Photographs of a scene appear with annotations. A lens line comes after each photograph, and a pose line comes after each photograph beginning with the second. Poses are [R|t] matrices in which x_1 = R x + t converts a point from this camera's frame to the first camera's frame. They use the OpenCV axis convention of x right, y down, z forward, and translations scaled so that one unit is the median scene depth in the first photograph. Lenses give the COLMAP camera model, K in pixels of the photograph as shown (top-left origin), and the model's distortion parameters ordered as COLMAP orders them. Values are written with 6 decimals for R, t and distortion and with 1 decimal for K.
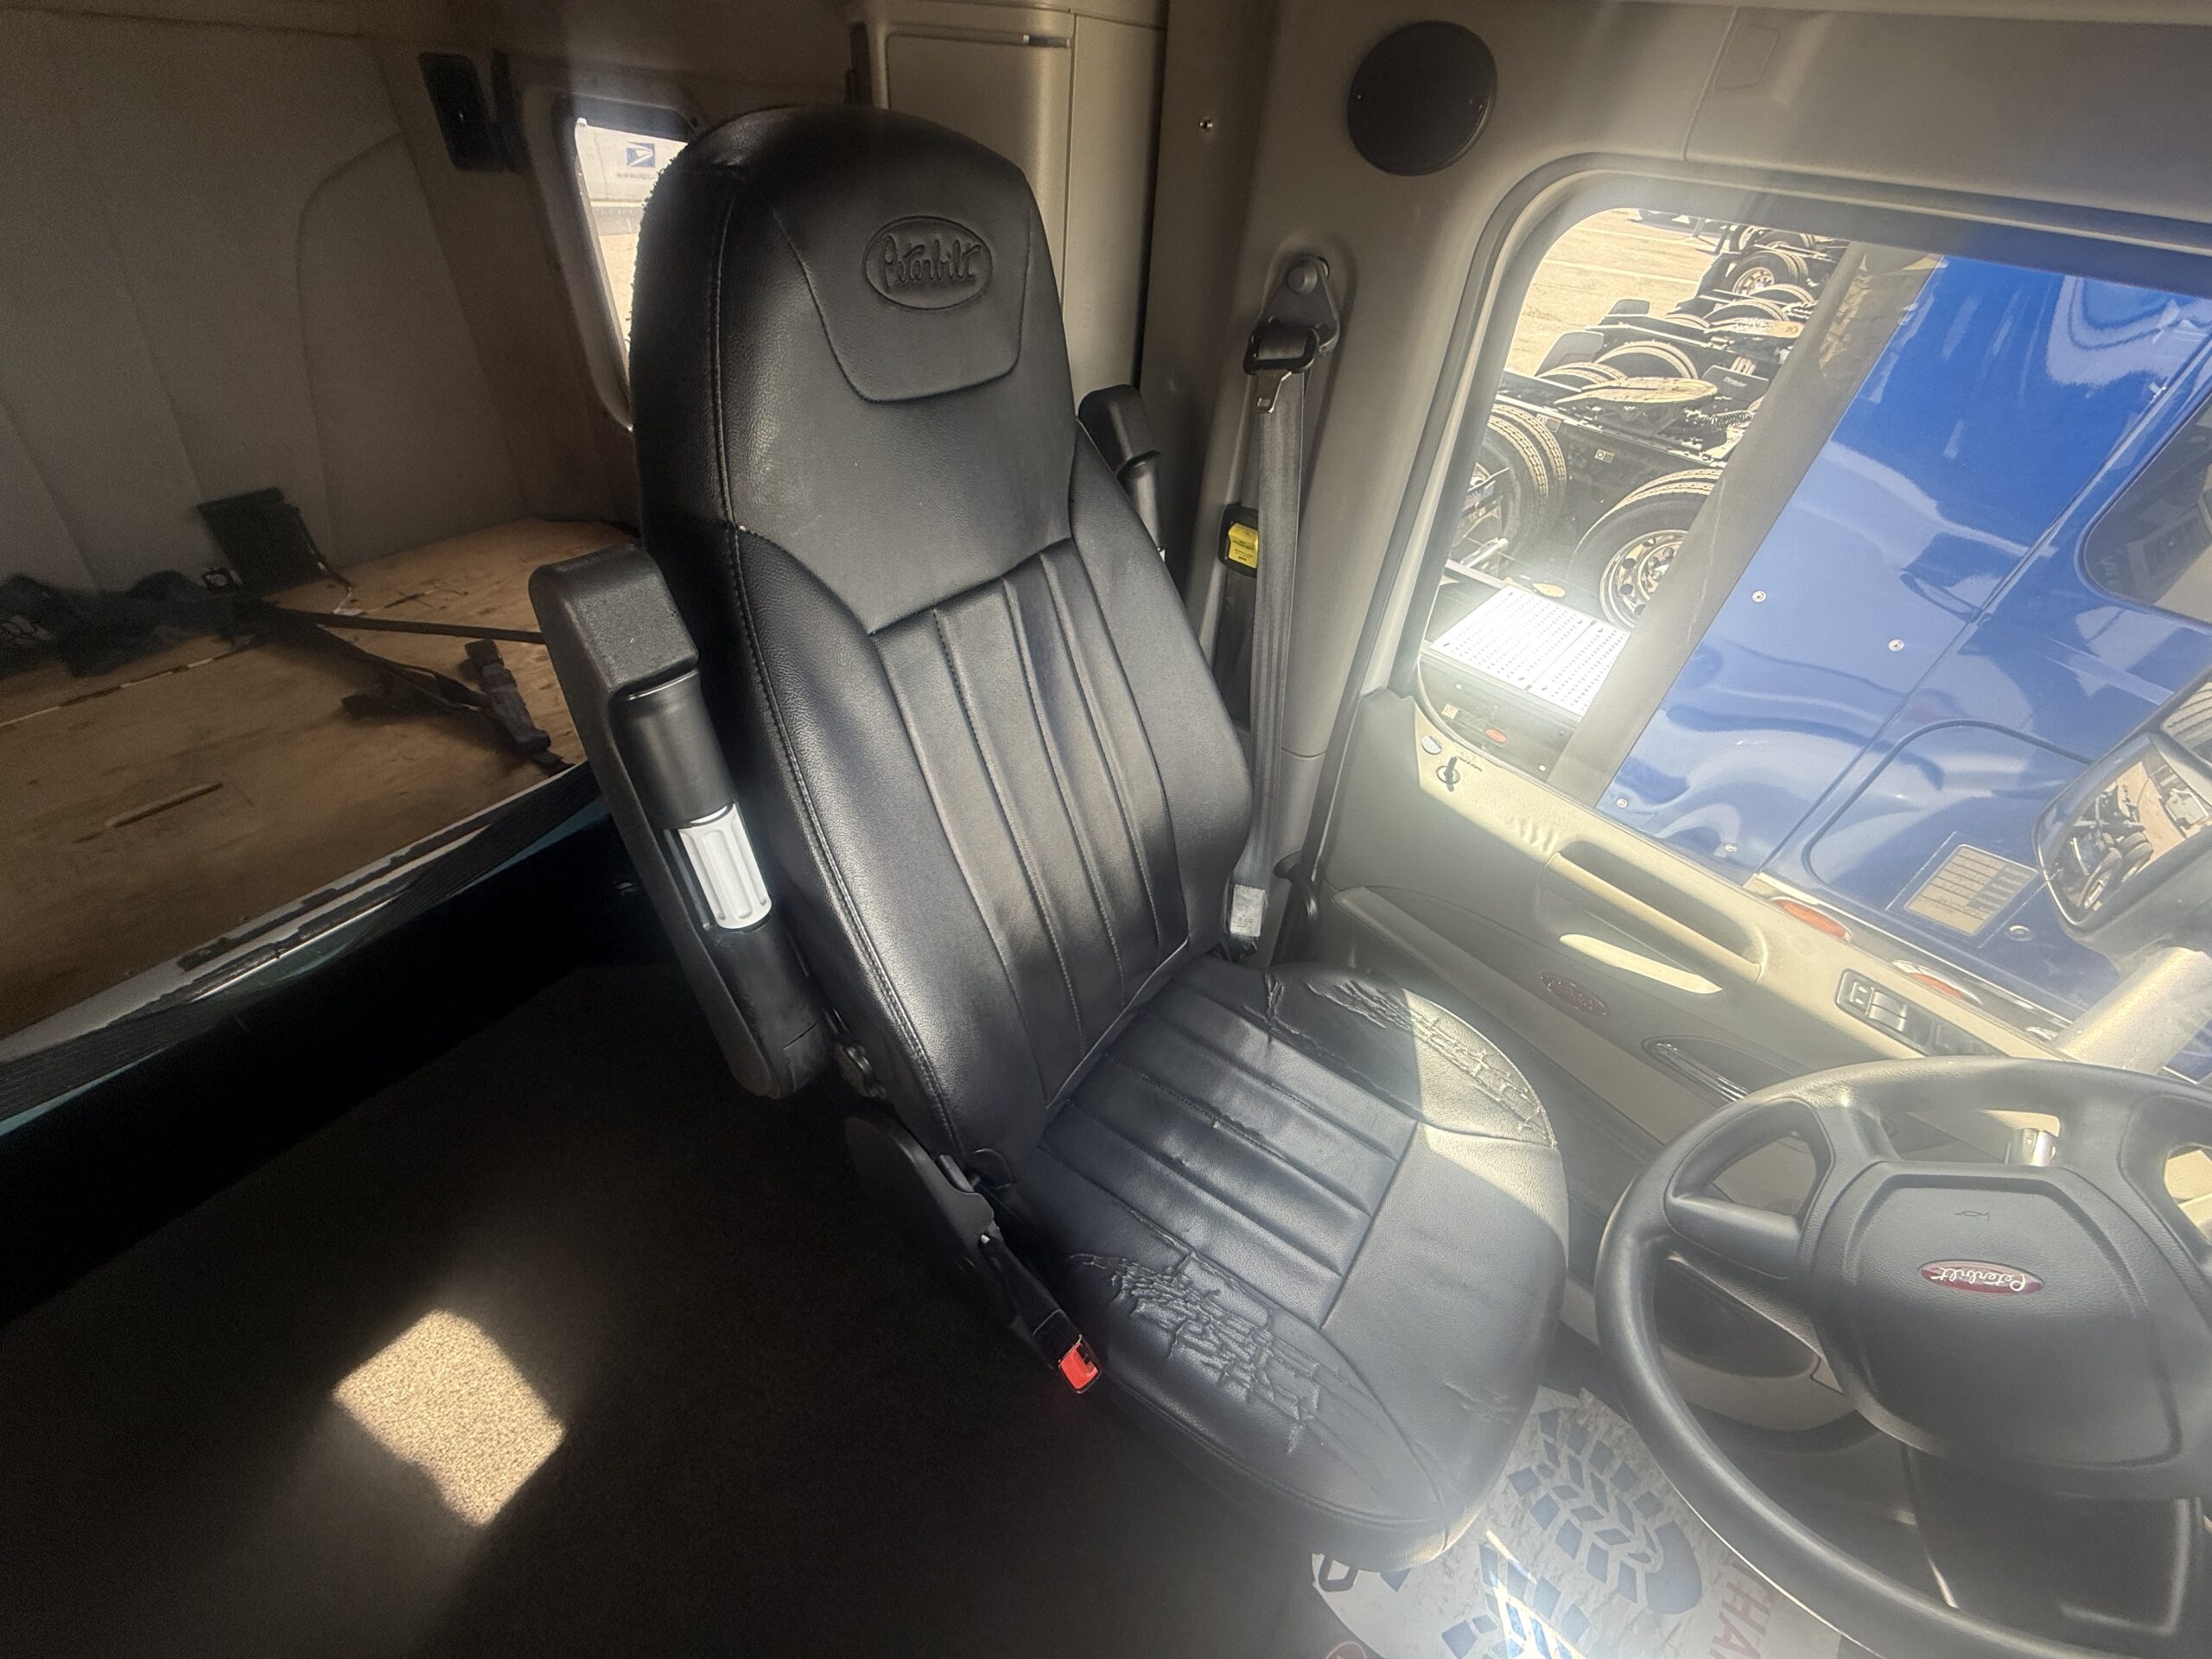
lens RADIAL K [[878.1, 0, 1100.8], [0, 878.1, 833.8], [0, 0, 1]] dist [-0.001557, -0.000142]
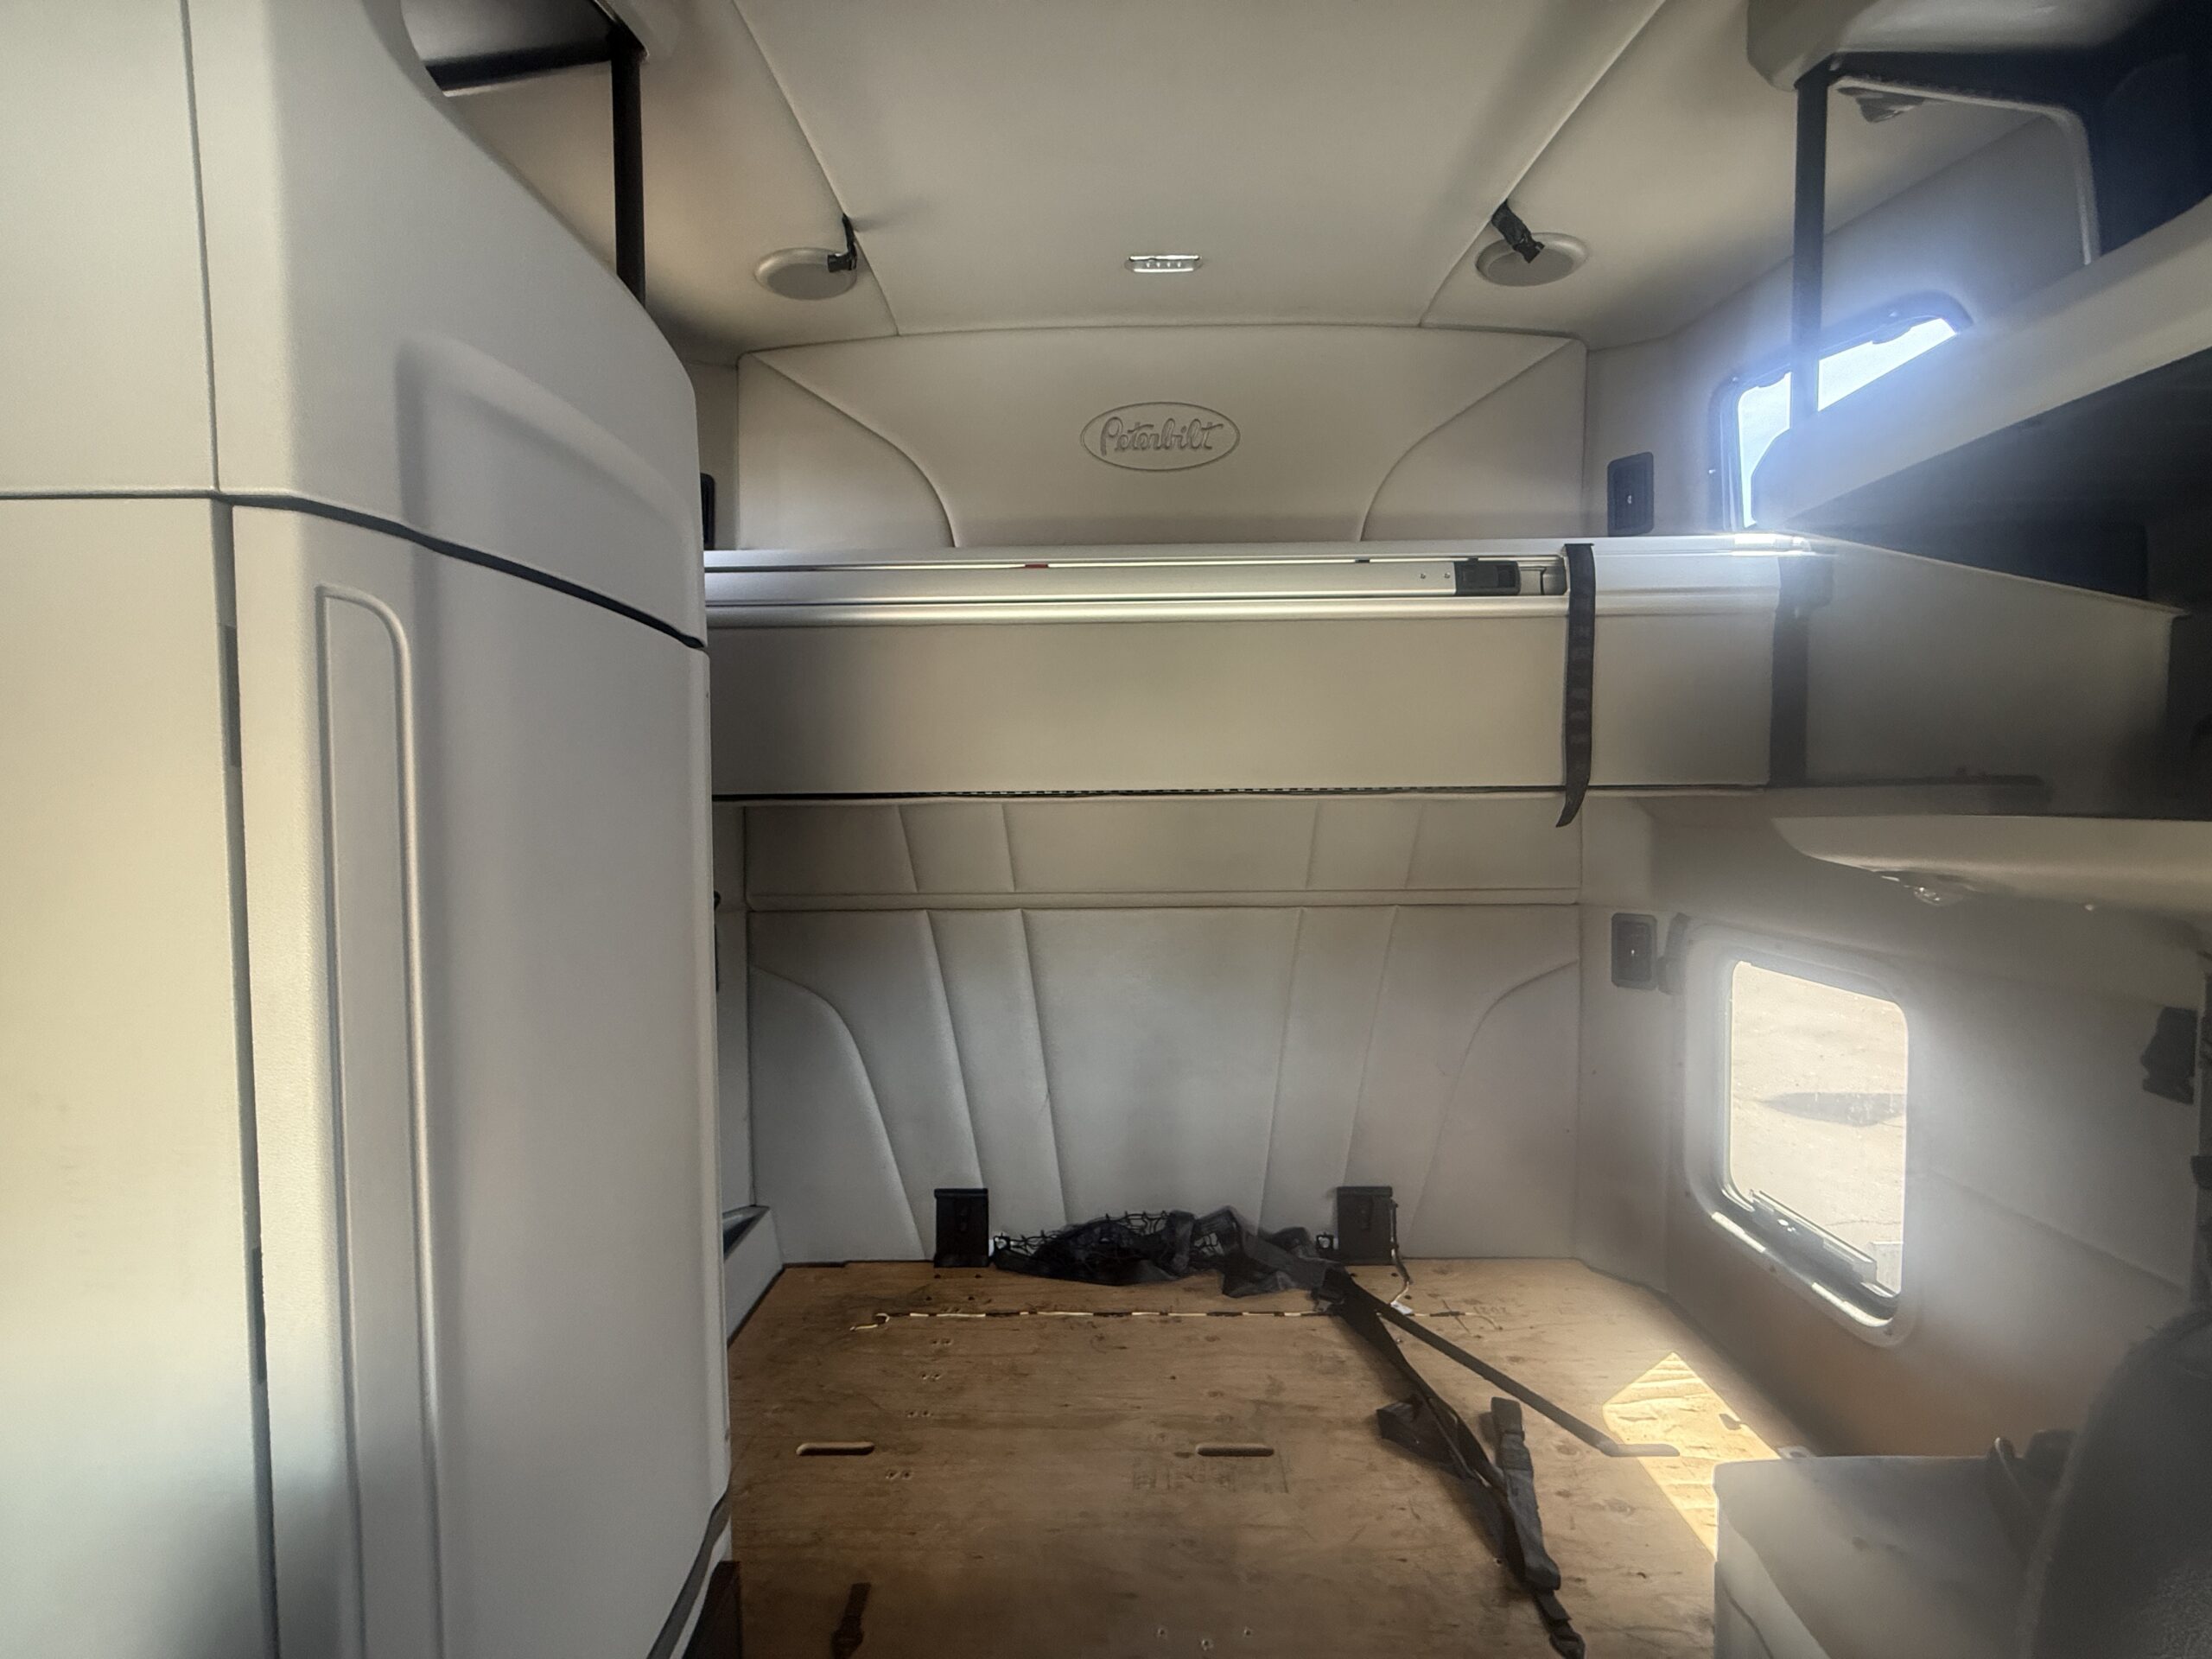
lens RADIAL K [[878.1, 0, 1100.8], [0, 878.1, 833.8], [0, 0, 1]] dist [-0.001557, -0.000142]
pose [[0.548084, -0.053250, -0.834726, -0.108252], [-0.505321, 0.774177, -0.381183, -0.109536], [0.666524, 0.630726, 0.397406, -0.094032]]
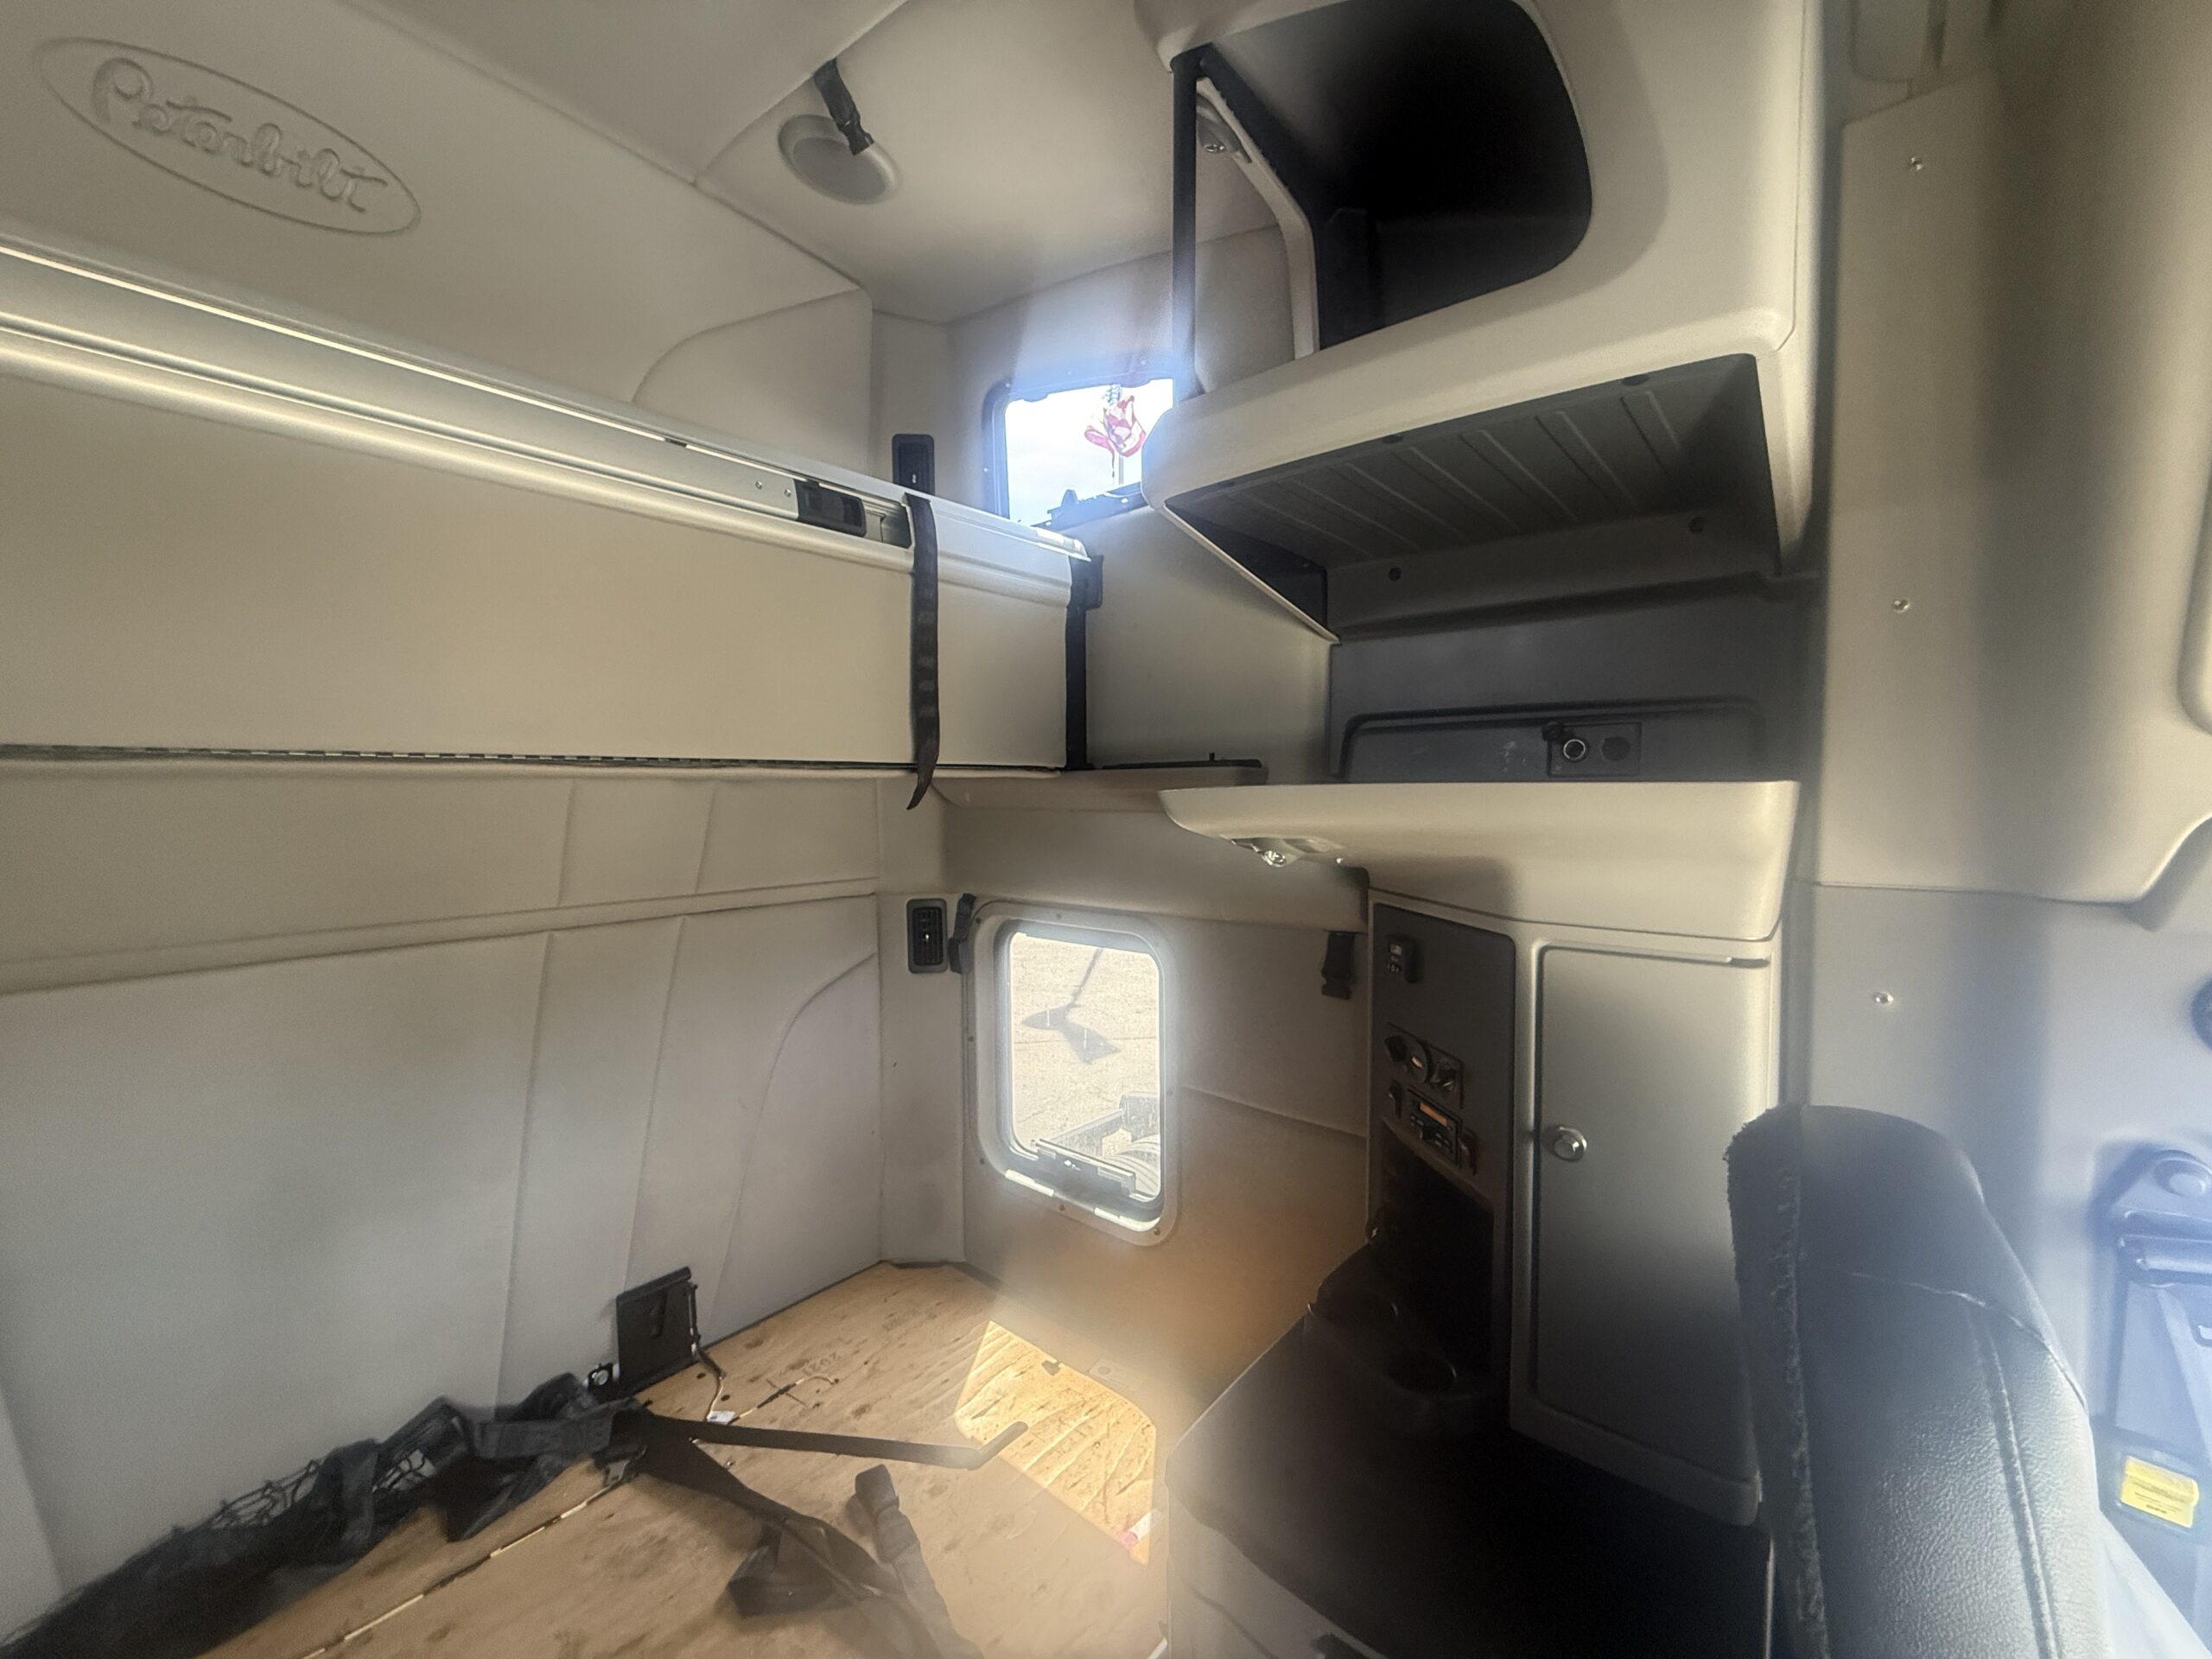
lens RADIAL K [[878.1, 0, 1100.8], [0, 878.1, 833.8], [0, 0, 1]] dist [-0.001557, -0.000142]
pose [[0.989797, -0.082918, -0.115872, -0.348828], [-0.006558, 0.785856, -0.618374, -0.184670], [0.142333, 0.612825, 0.777295, -0.010397]]
